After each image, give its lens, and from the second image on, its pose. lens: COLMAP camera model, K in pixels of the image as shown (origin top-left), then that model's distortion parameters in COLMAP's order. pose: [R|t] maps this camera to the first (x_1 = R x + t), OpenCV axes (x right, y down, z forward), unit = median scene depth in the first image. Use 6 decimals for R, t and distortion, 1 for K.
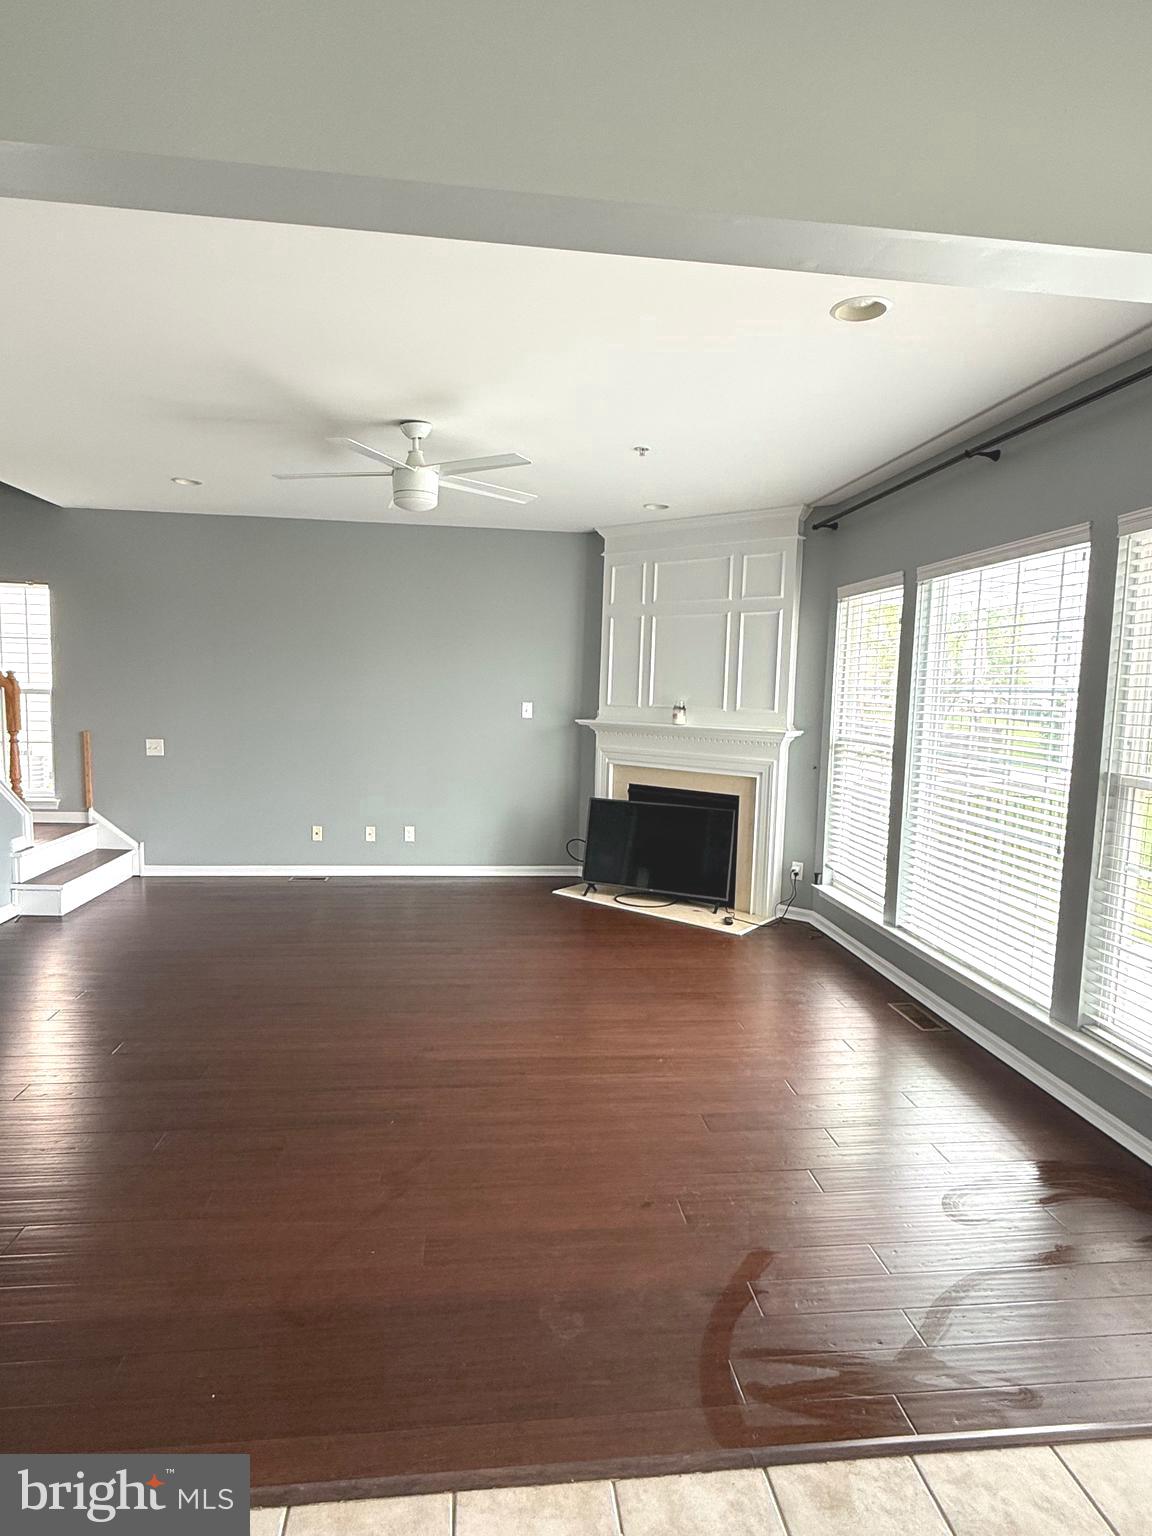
lens RADIAL K [[842.8, 0, 571.6], [0, 842.8, 768.0], [0, 0, 1]] dist [-0.003993, 0.001274]
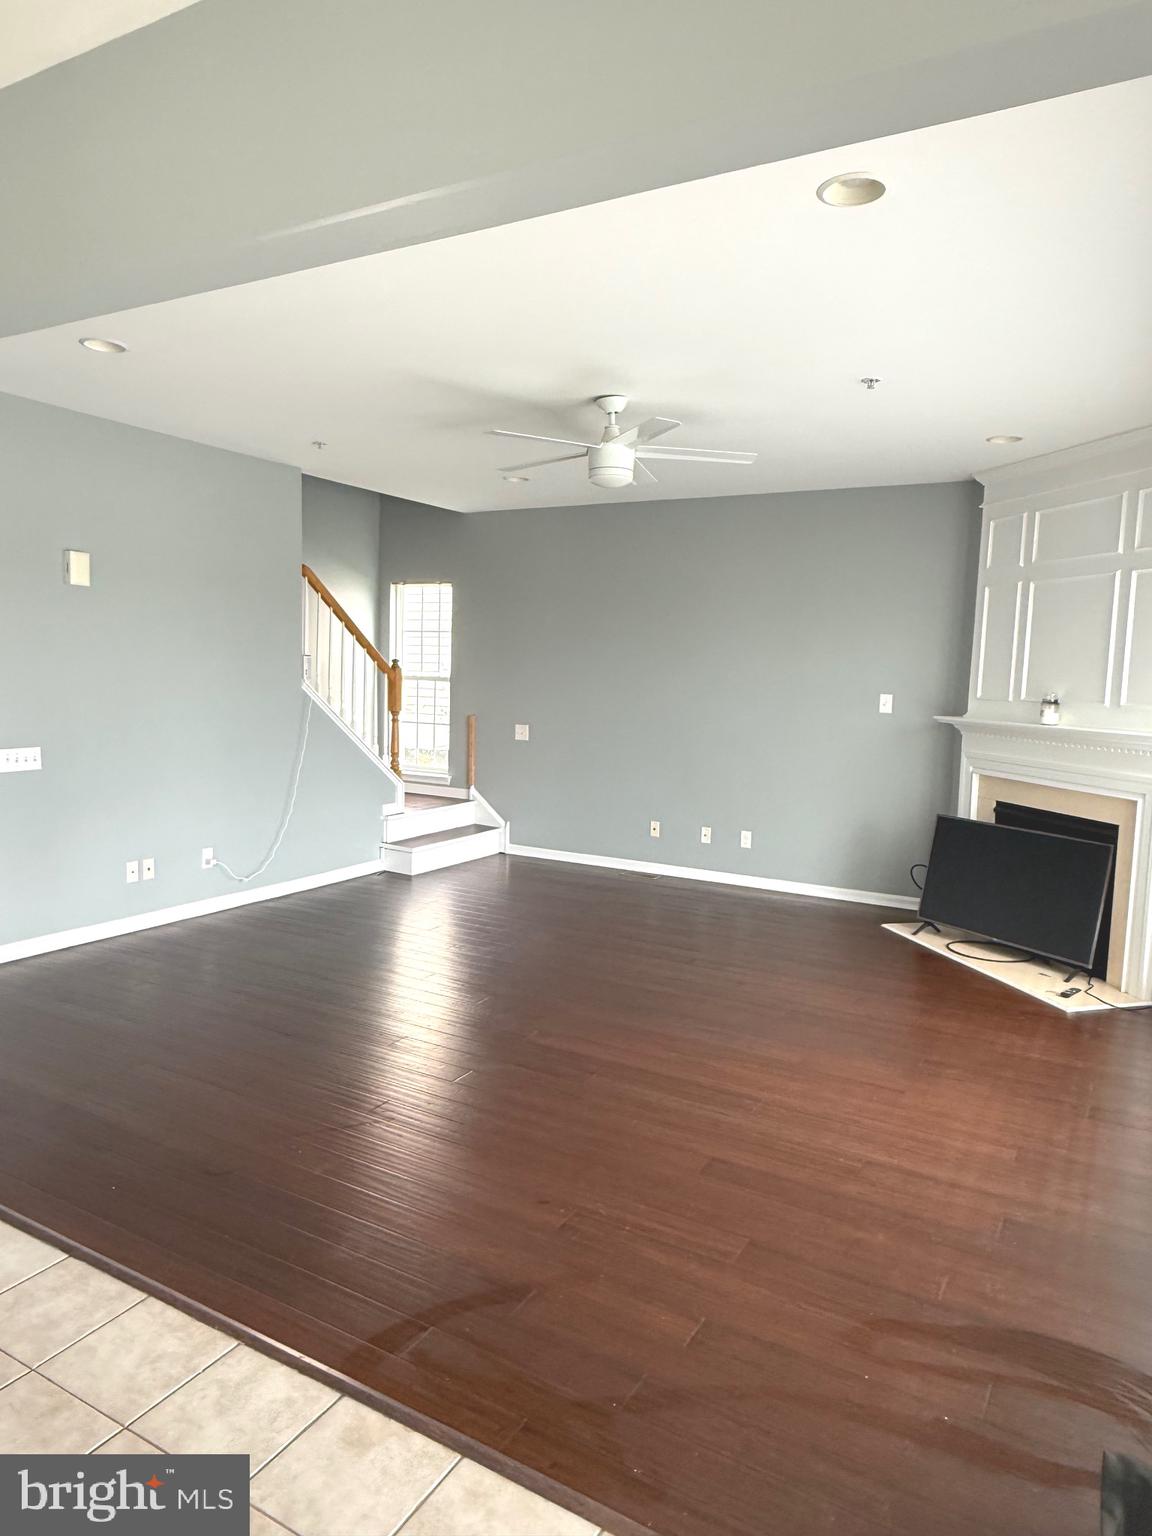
lens RADIAL K [[995.8, 0, 574.2], [0, 995.8, 767.8], [0, 0, 1]] dist [0.001627, 0.000344]
pose [[0.805633, 0.055281, -0.589830, 0.311329], [-0.063534, 0.997957, 0.006753, 0.007410], [0.588998, 0.032033, 0.807499, 0.038951]]
